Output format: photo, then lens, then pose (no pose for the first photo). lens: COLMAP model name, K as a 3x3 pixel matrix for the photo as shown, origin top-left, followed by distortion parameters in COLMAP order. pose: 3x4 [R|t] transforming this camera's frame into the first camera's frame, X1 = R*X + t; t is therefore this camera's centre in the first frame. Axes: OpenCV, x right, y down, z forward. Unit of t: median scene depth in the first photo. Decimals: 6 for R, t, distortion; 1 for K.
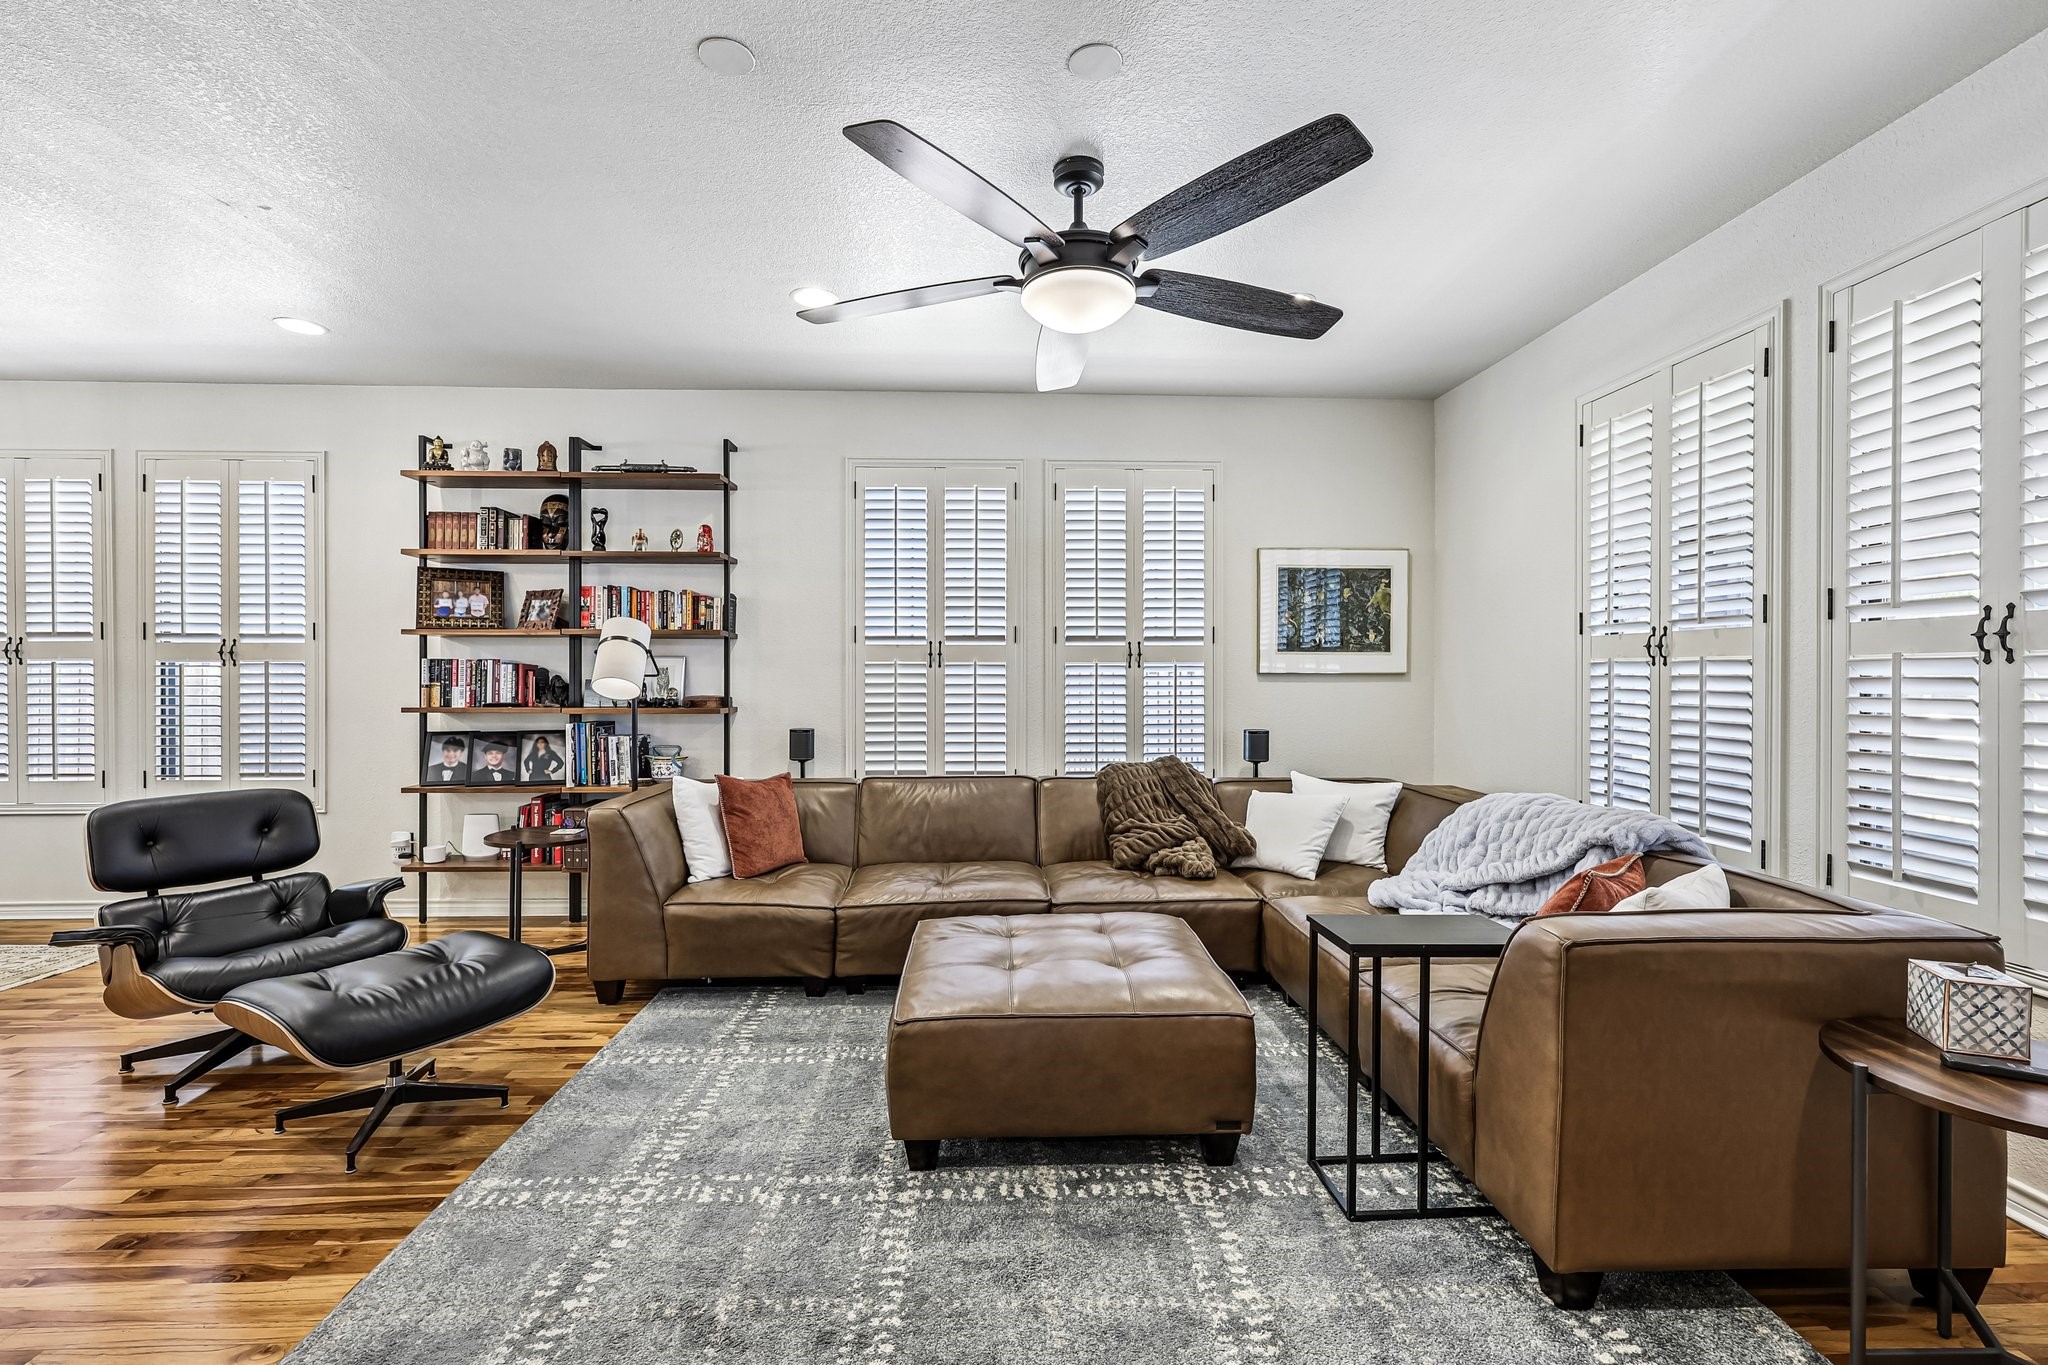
lens RADIAL K [[837.4, 0, 1018.4], [0, 837.4, 675.4], [0, 0, 1]] dist [-0.001045, -0.000069]
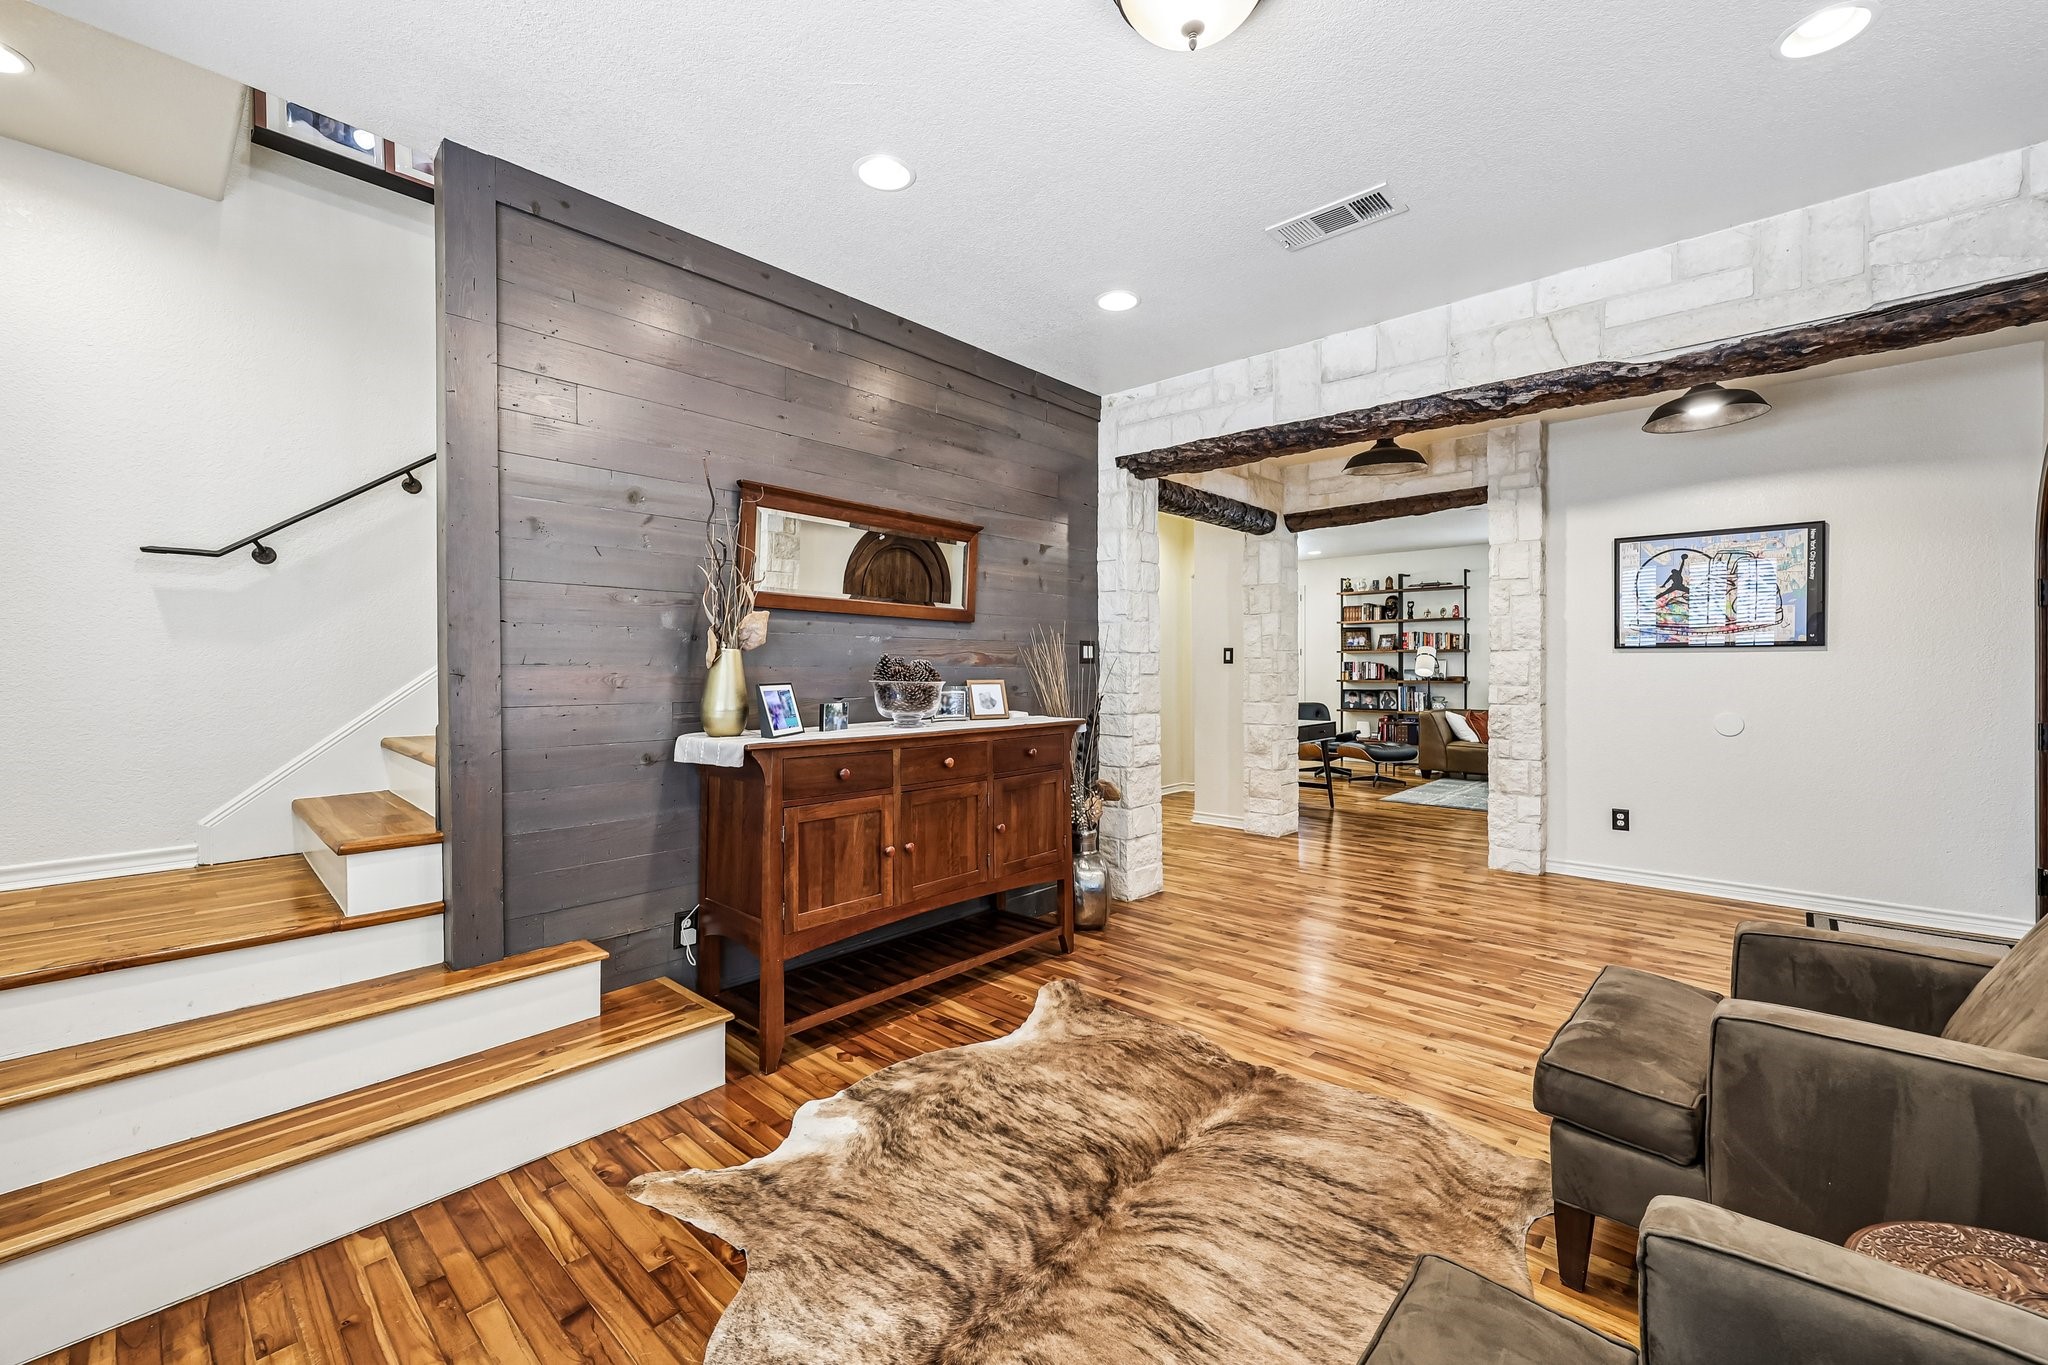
lens RADIAL K [[837.4, 0, 1013.7], [0, 837.4, 673.7], [0, 0, 1]] dist [-0.001045, -0.000069]
pose [[0.705394, 0.000837, -0.708815, 0.436691], [-0.002520, 0.999996, -0.001326, 0.023337], [0.708811, 0.002721, 0.705393, -1.605496]]
